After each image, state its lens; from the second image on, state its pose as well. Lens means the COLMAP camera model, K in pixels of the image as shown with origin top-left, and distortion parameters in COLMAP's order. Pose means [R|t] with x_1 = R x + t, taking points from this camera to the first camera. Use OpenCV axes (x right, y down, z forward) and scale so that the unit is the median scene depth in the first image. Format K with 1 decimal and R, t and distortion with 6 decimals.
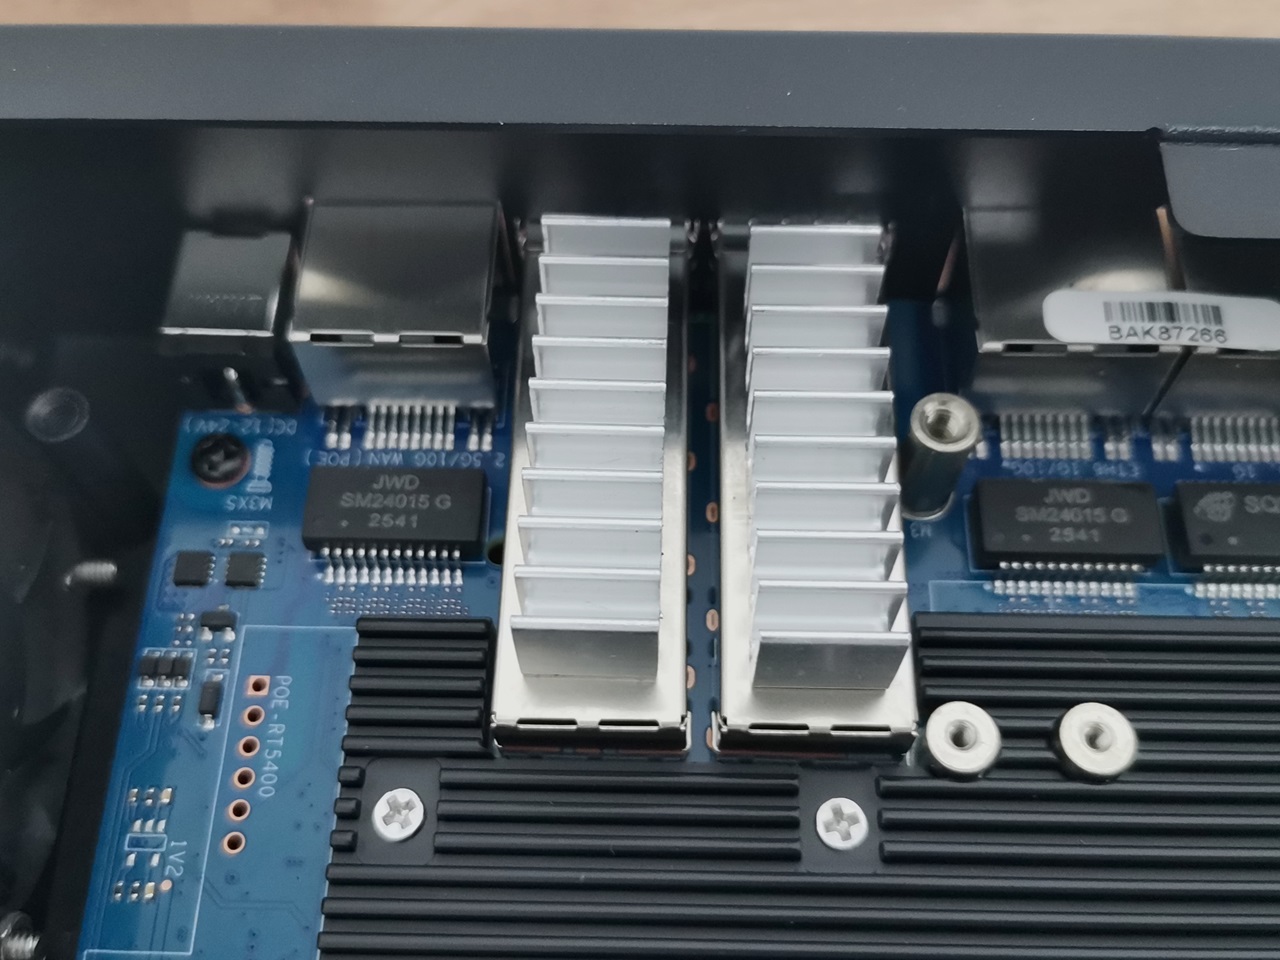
lens RADIAL K [[1384.4, 0, 643.4], [0, 1384.4, 470.1], [0, 0, 1]] dist [-0.014049, 0.000000]
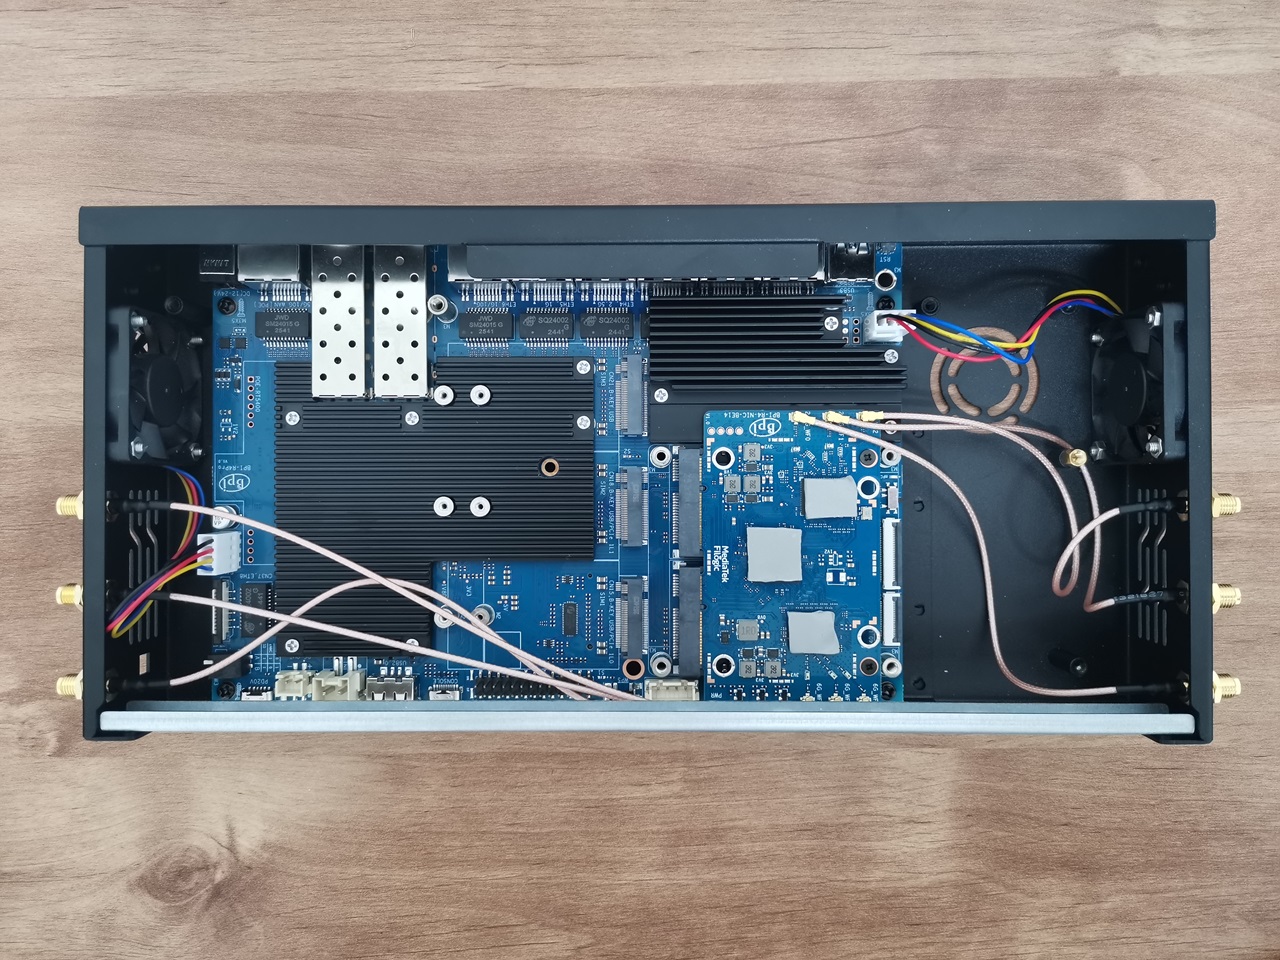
lens RADIAL K [[964.6, 0, 643.2], [0, 964.6, 484.4], [0, 0, 1]] dist [0.027056, -0.070261]
pose [[0.999731, -0.022254, 0.006567, 0.673689], [0.016789, 0.889162, 0.457284, -0.693022], [-0.016015, -0.457050, 0.889297, -1.272626]]
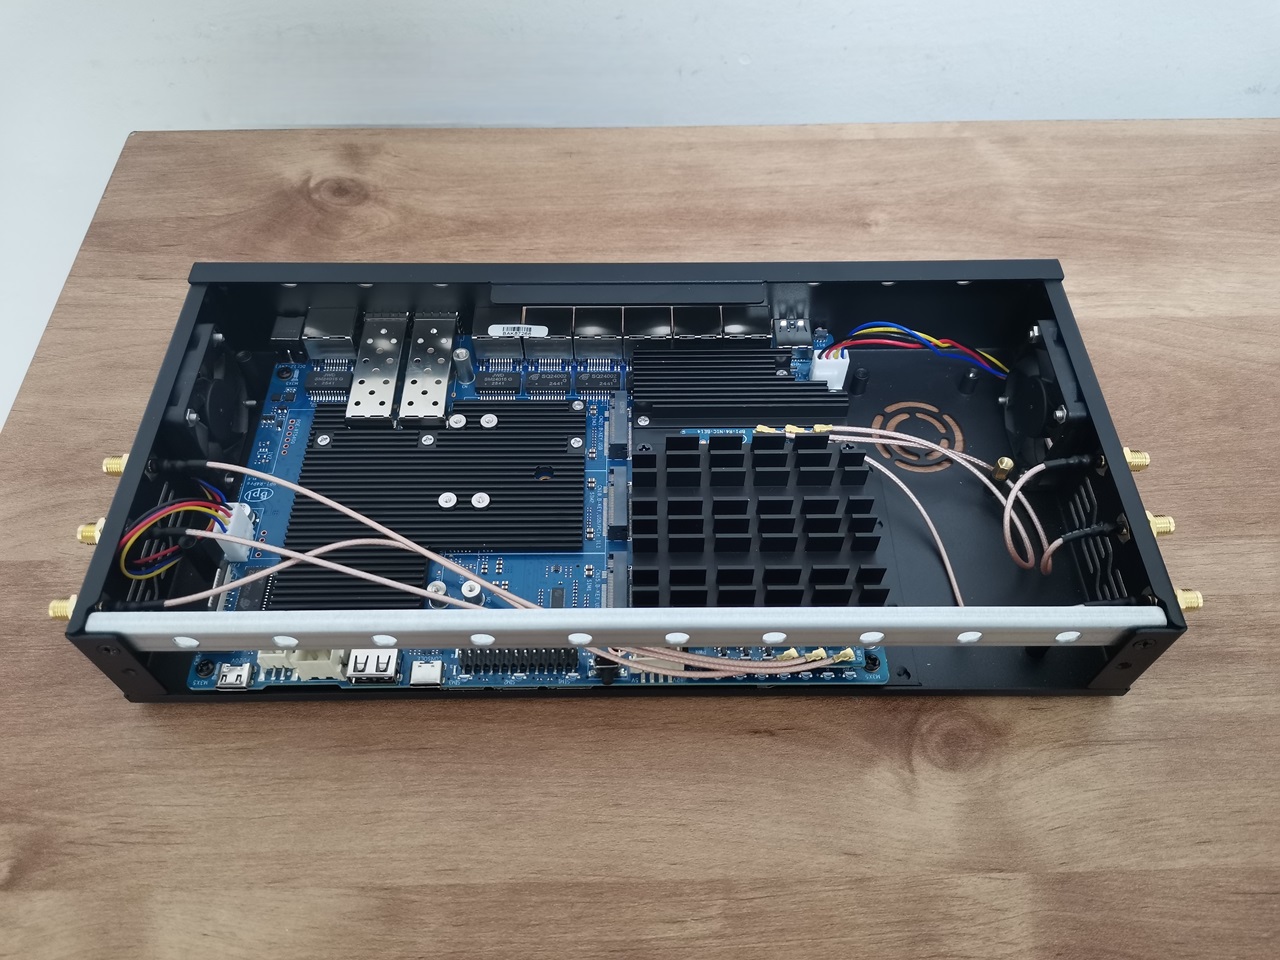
lens RADIAL K [[964.6, 0, 645.6], [0, 964.6, 485.8], [0, 0, 1]] dist [0.027056, -0.070261]
pose [[0.999214, -0.012866, 0.037500, 0.638159], [0.017478, 0.991957, -0.125363, 0.708621], [-0.035585, 0.125920, 0.991402, -1.795357]]
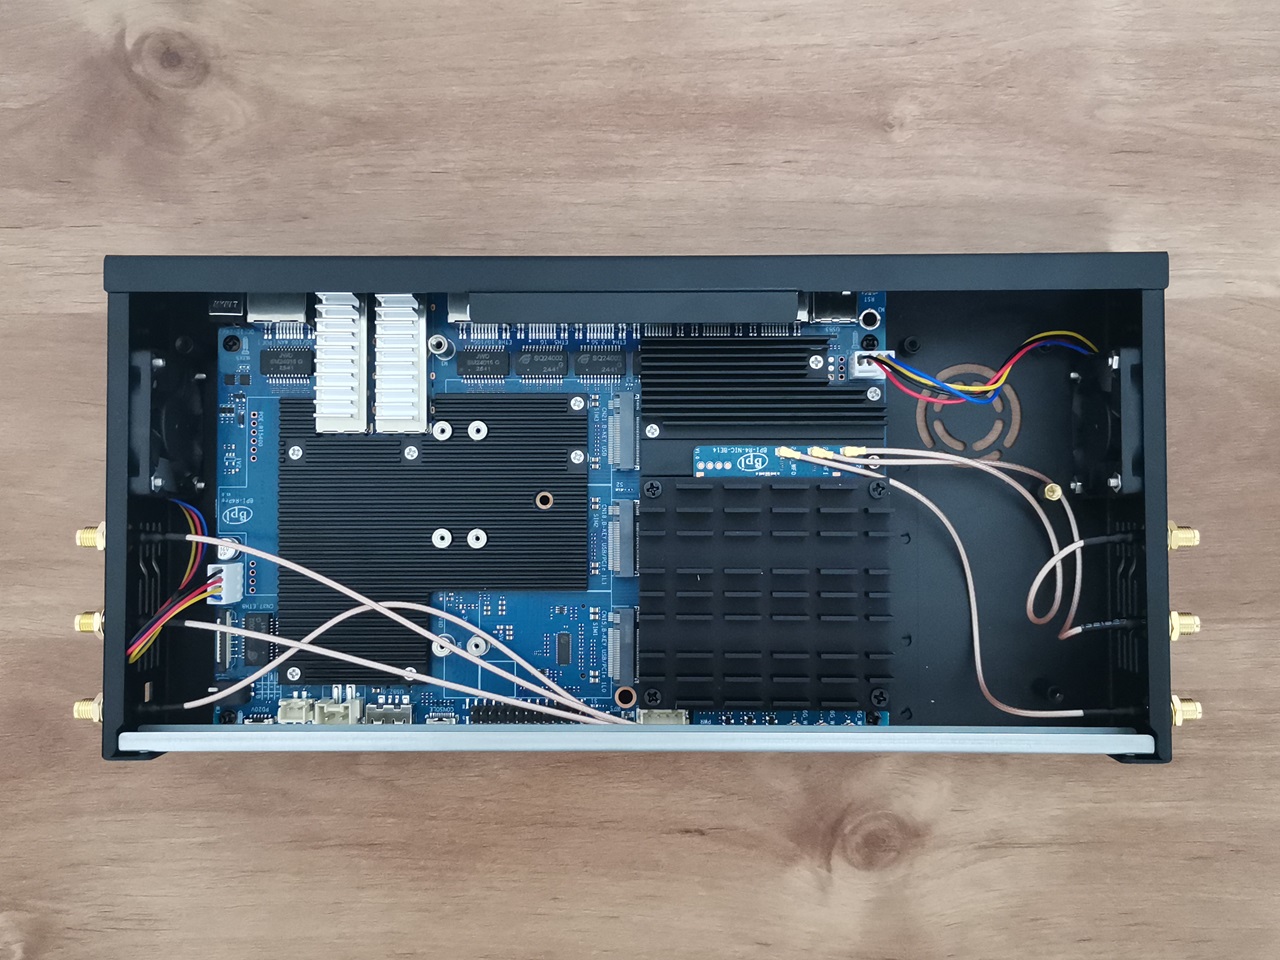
lens RADIAL K [[1283.0, 0, 650.5], [0, 1283.0, 469.3], [0, 0, 1]] dist [0.004677, 0.000000]
pose [[0.999732, -0.021426, 0.008813, 0.702135], [0.015626, 0.904457, 0.426278, -1.098608], [-0.017105, -0.426026, 0.904549, -2.045348]]
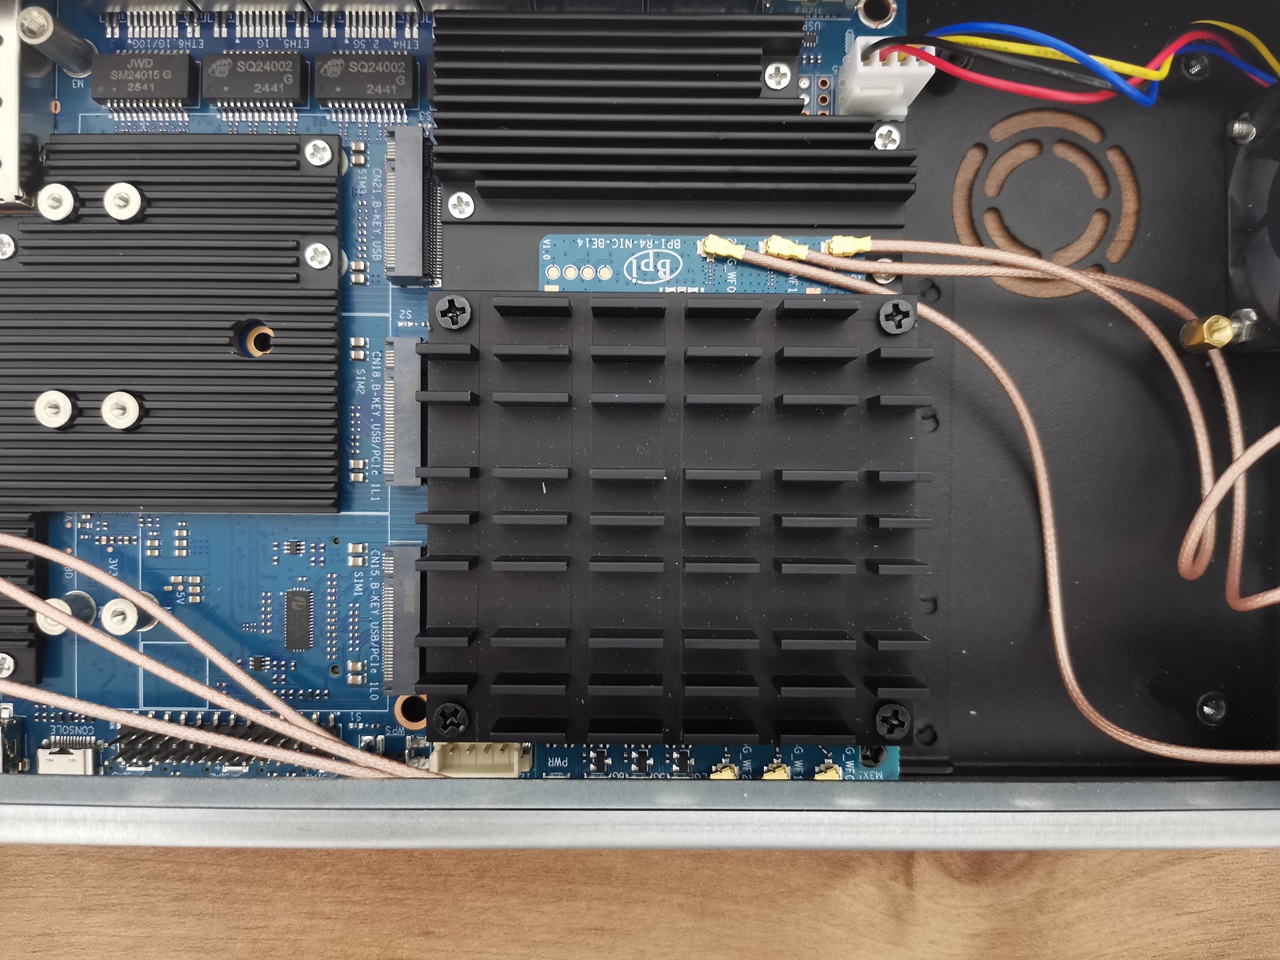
lens RADIAL K [[964.6, 0, 637.1], [0, 964.6, 478.4], [0, 0, 1]] dist [0.027056, -0.070261]
pose [[0.999443, -0.014236, 0.030191, 0.922726], [-0.001599, 0.883039, 0.469297, -0.093694], [-0.033341, -0.469084, 0.882524, -0.381986]]
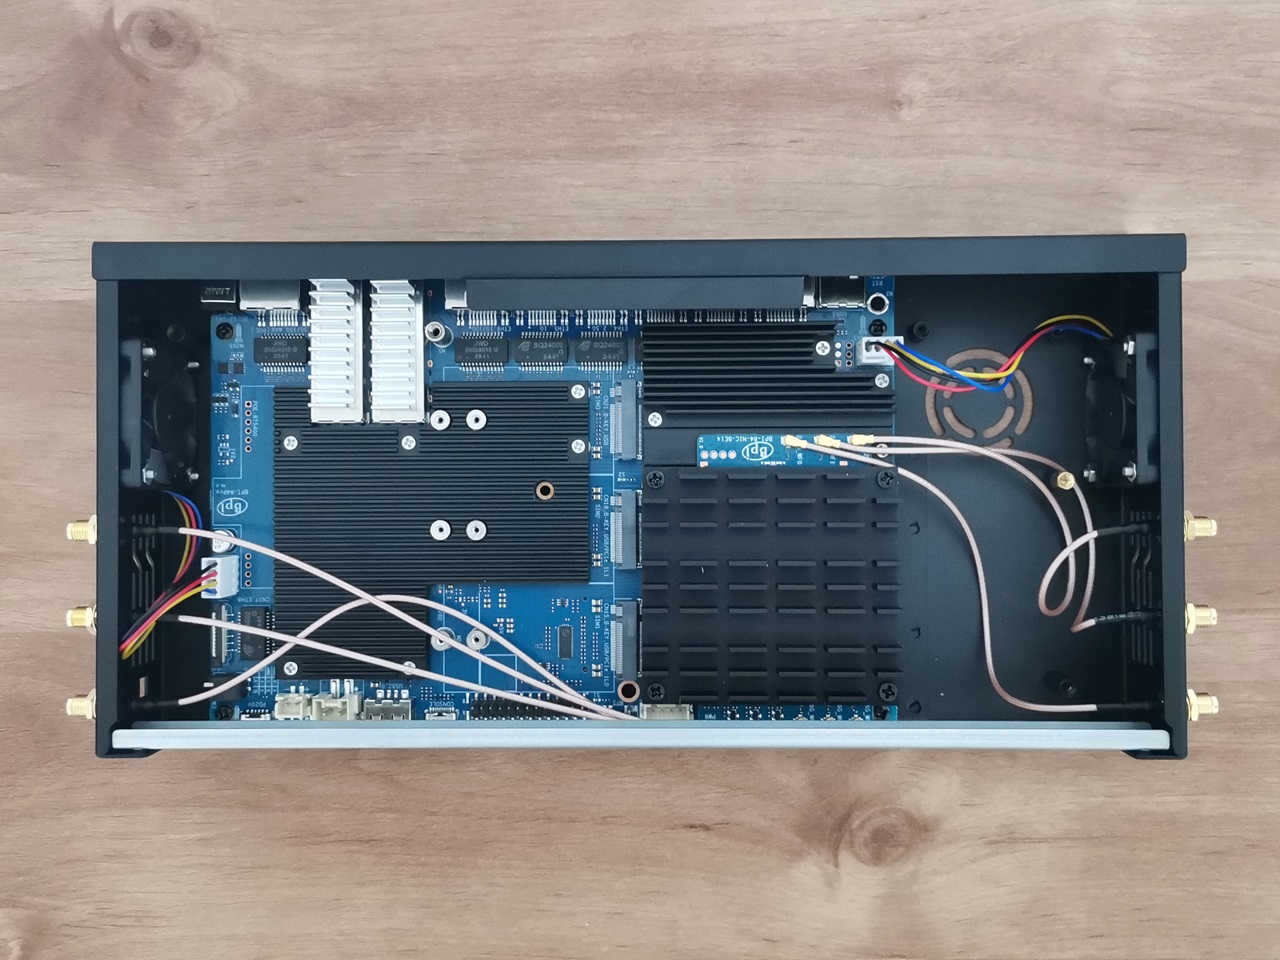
lens RADIAL K [[1283.0, 0, 650.4], [0, 1283.0, 473.0], [0, 0, 1]] dist [0.004677, 0.000000]
pose [[0.999689, -0.024872, 0.001977, 0.716457], [0.021402, 0.895530, 0.444487, -1.093705], [-0.012826, -0.444306, 0.895783, -1.967258]]
